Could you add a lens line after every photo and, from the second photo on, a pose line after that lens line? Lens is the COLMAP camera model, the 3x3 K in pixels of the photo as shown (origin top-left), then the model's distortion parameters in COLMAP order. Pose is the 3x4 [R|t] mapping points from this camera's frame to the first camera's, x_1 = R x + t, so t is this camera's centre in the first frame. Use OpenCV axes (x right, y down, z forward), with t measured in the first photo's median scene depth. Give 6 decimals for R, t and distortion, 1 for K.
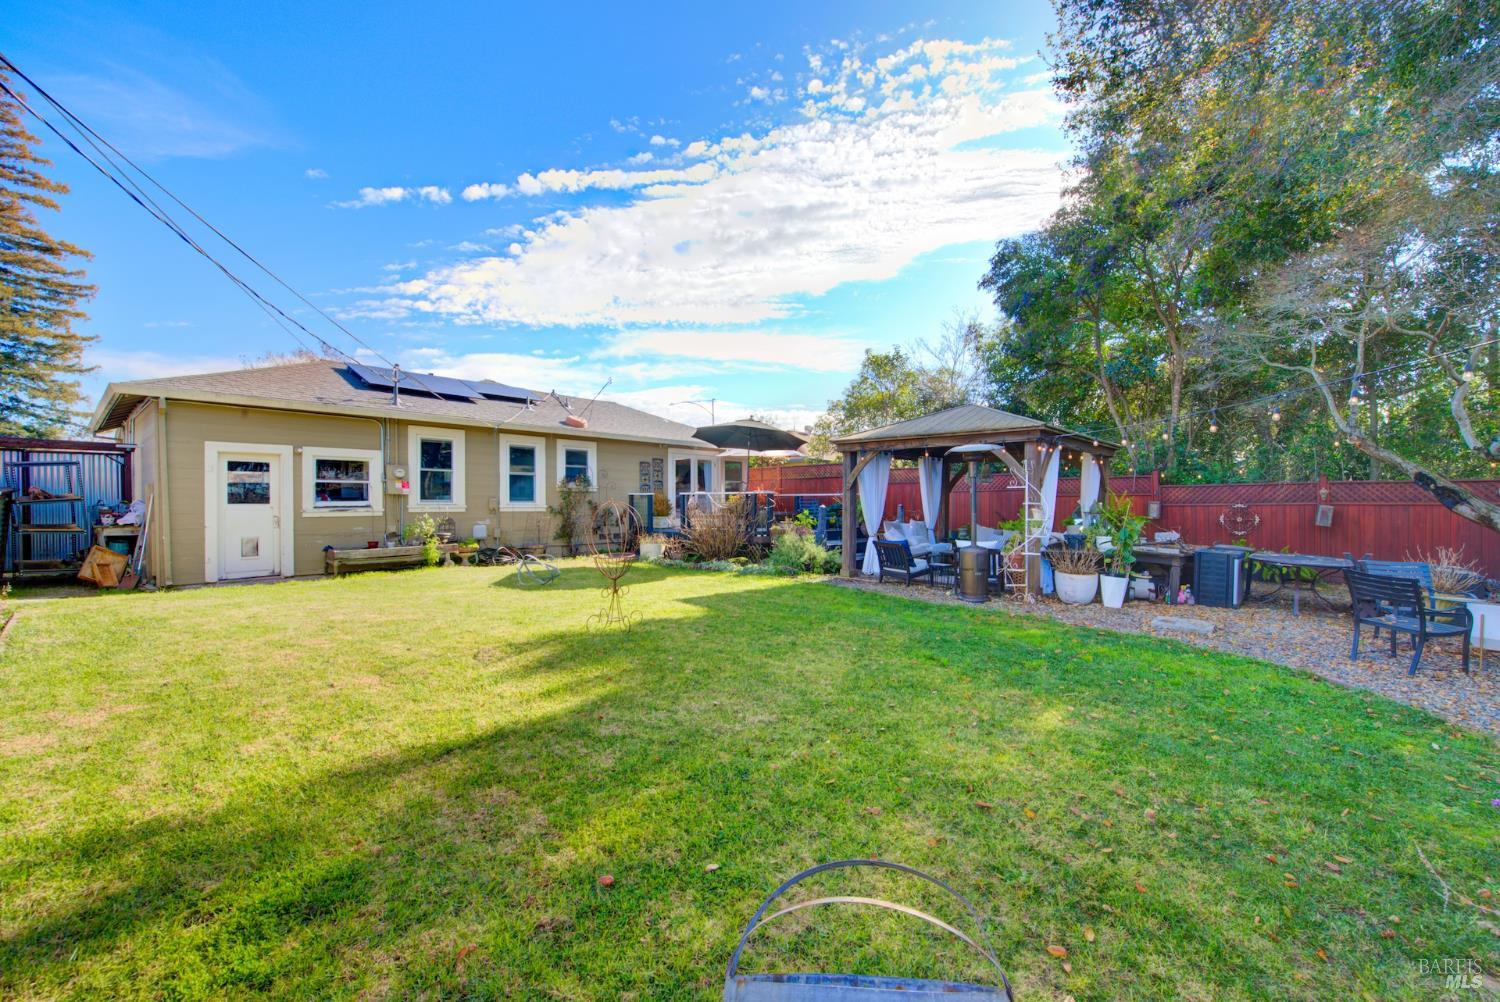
lens RADIAL K [[602.7, 0, 750.0], [0, 602.7, 501.0], [0, 0, 1]] dist [-0.001049, -0.000229]
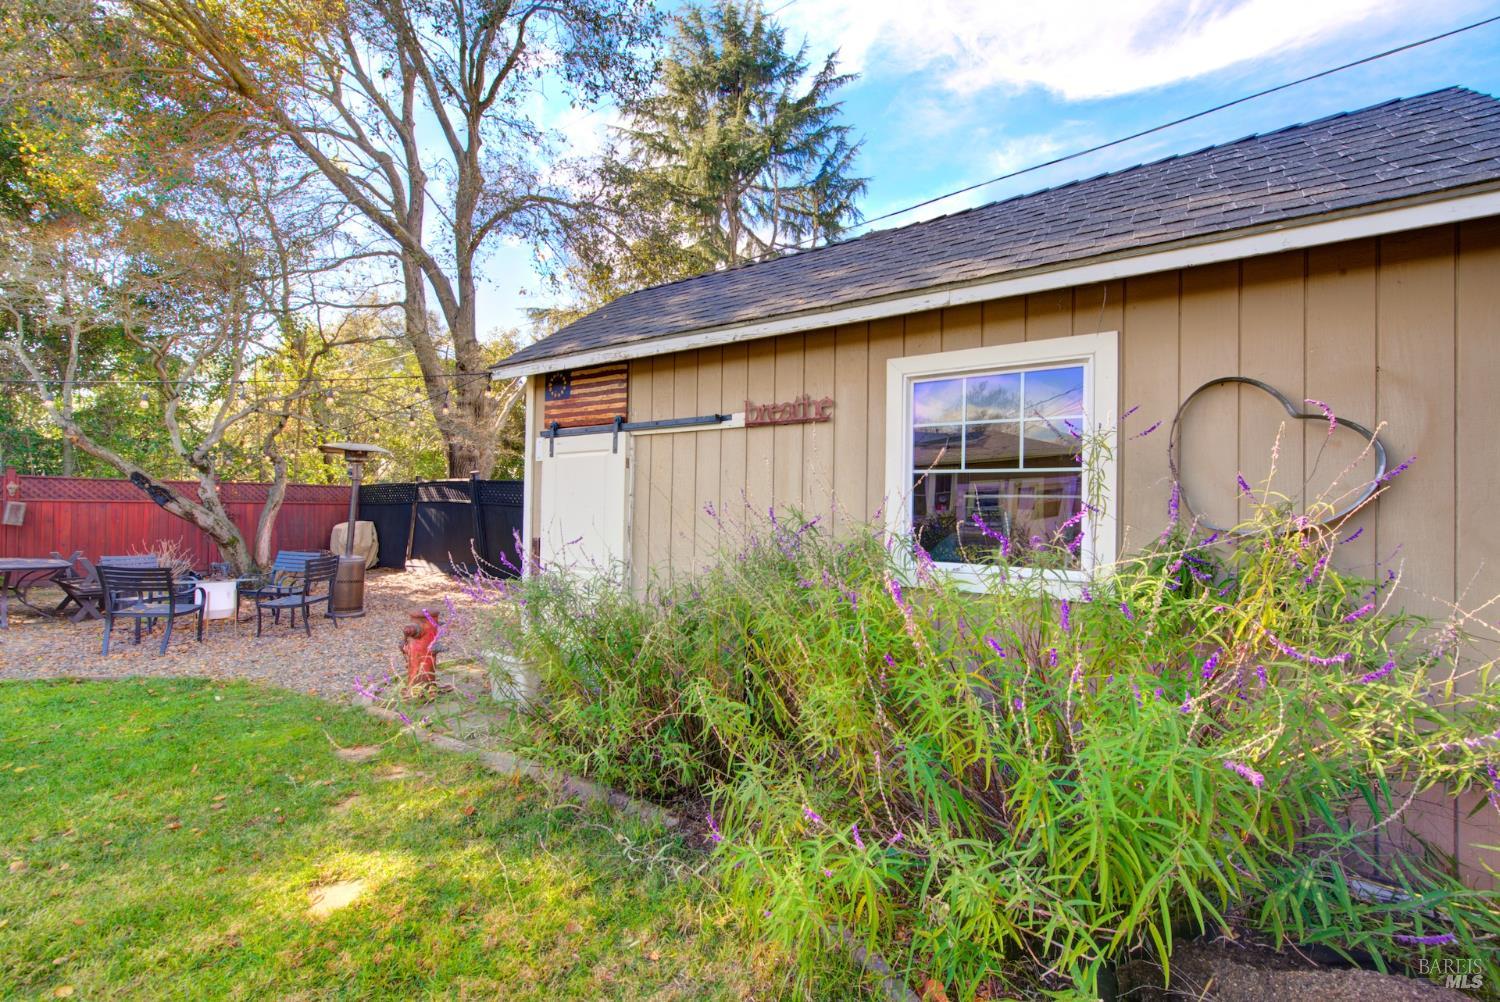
lens RADIAL K [[647.5, 0, 750.0], [0, 647.5, 501.0], [0, 0, 1]] dist [-0.000104, -0.000063]
pose [[-0.121357, 0.007914, 0.992577, -0.248749], [-0.013746, 0.999859, -0.009653, 0.000713], [-0.992514, -0.014816, -0.121231, 0.065874]]
